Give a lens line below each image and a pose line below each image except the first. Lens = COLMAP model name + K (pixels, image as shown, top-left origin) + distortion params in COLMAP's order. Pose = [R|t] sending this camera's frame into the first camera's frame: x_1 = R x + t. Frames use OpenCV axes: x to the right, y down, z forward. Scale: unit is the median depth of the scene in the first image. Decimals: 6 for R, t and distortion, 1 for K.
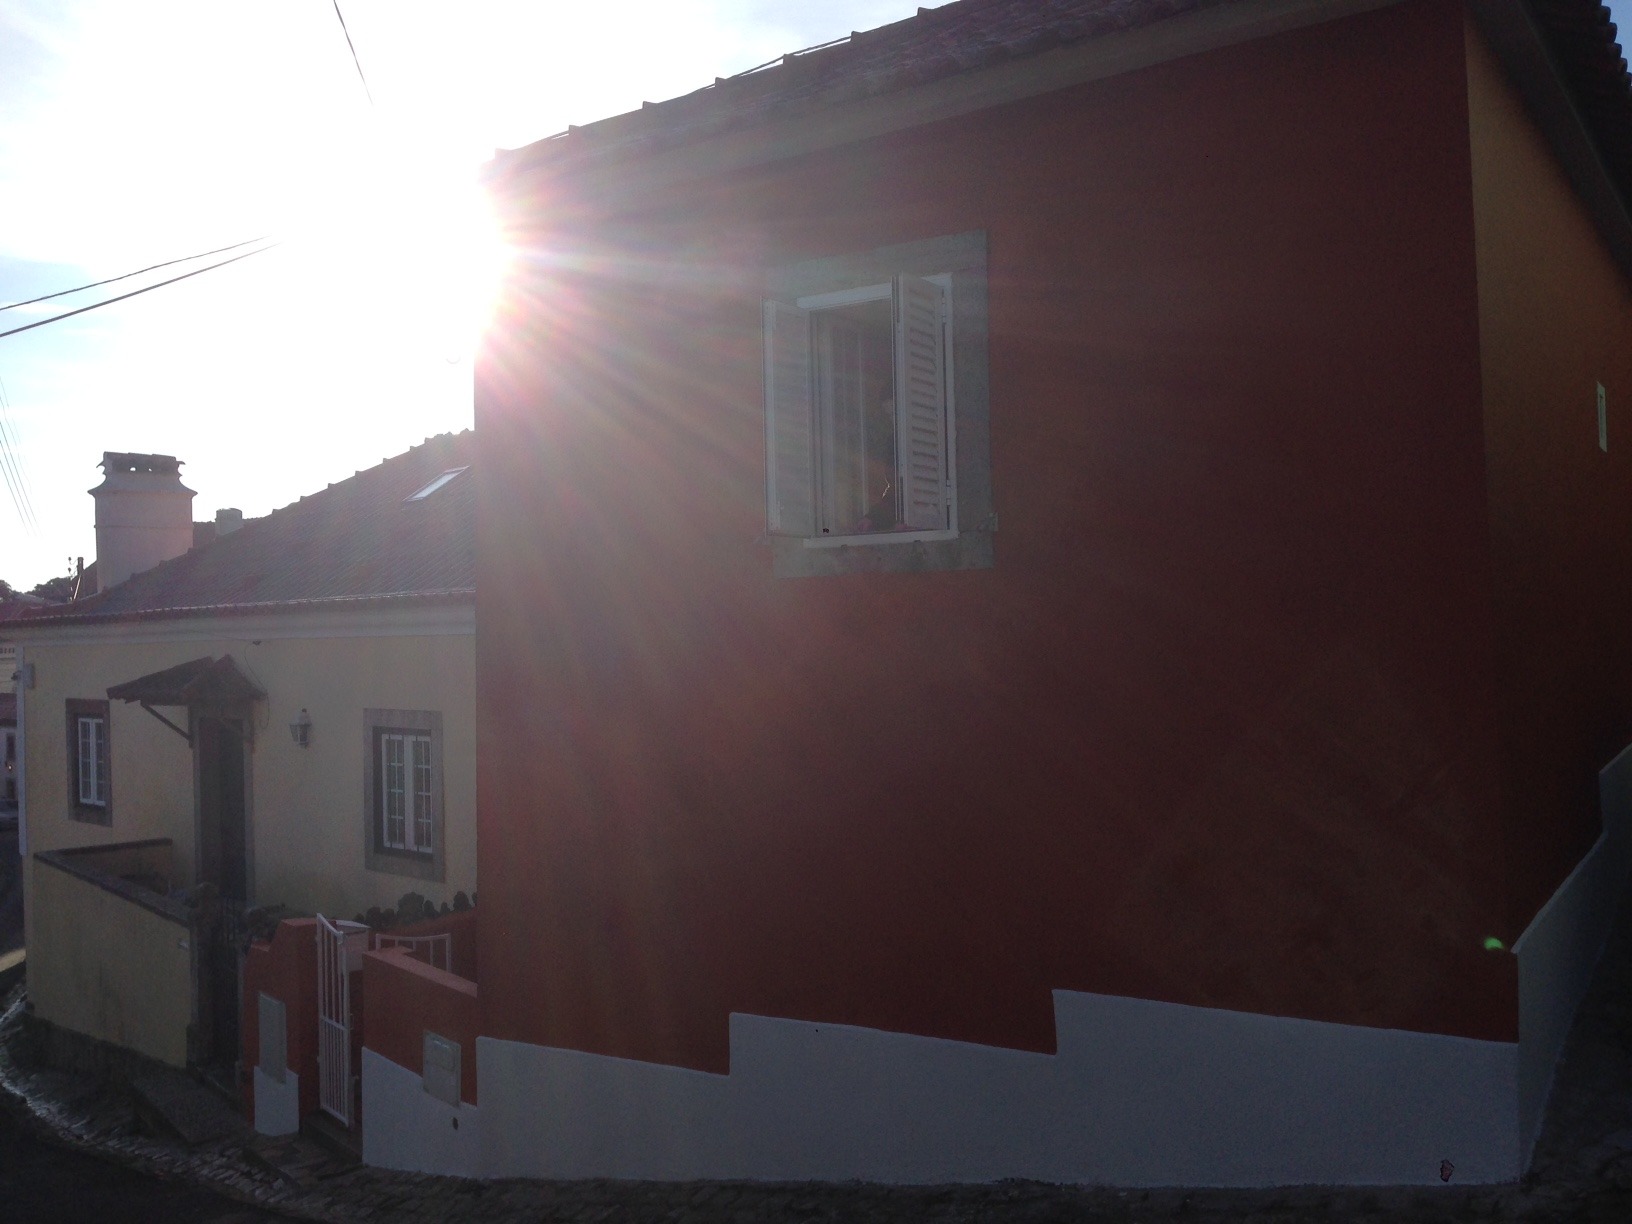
lens RADIAL K [[1524.8, 0, 816.0], [0, 1524.8, 612.0], [0, 0, 1]] dist [0.181229, -0.336306]
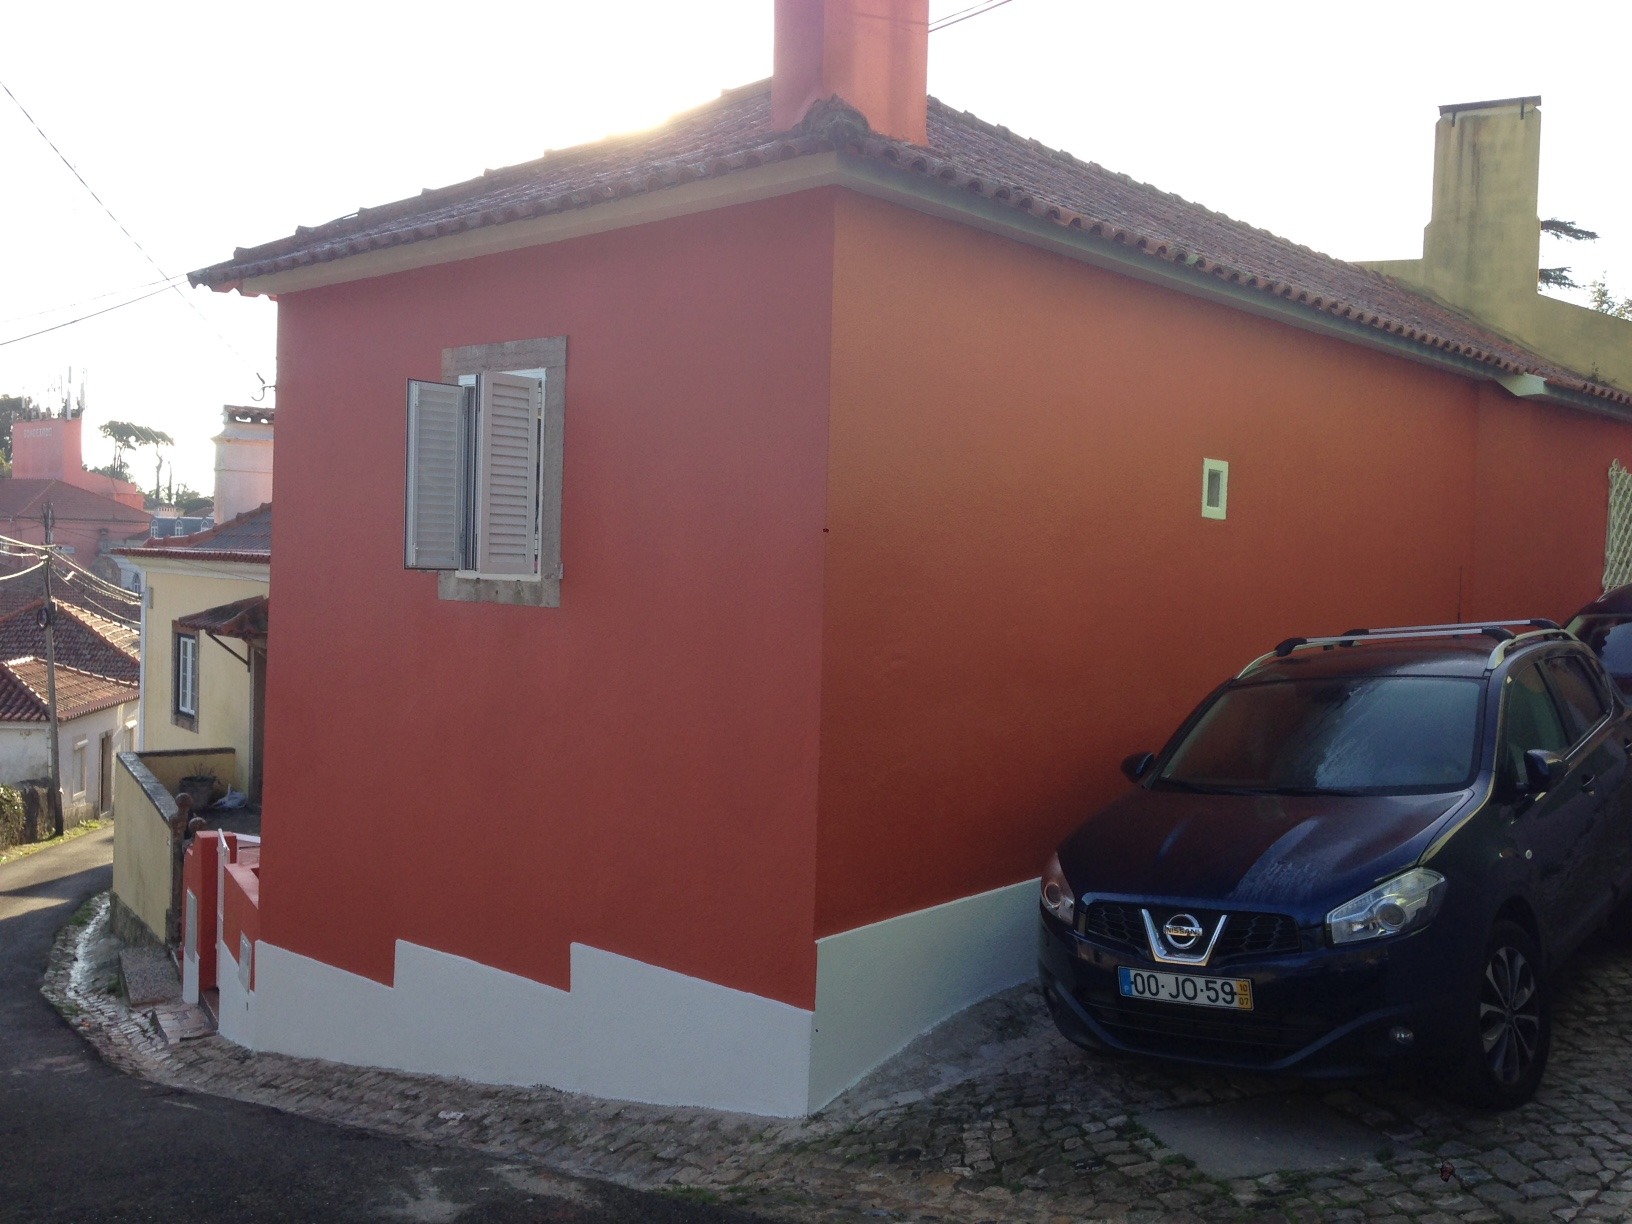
lens RADIAL K [[1524.8, 0, 816.0], [0, 1524.8, 612.0], [0, 0, 1]] dist [0.181229, -0.336306]
pose [[0.986550, 0.061756, -0.151347, 0.315220], [-0.055284, 0.997382, 0.046606, -0.058389], [0.153829, -0.037612, 0.987381, -0.129090]]
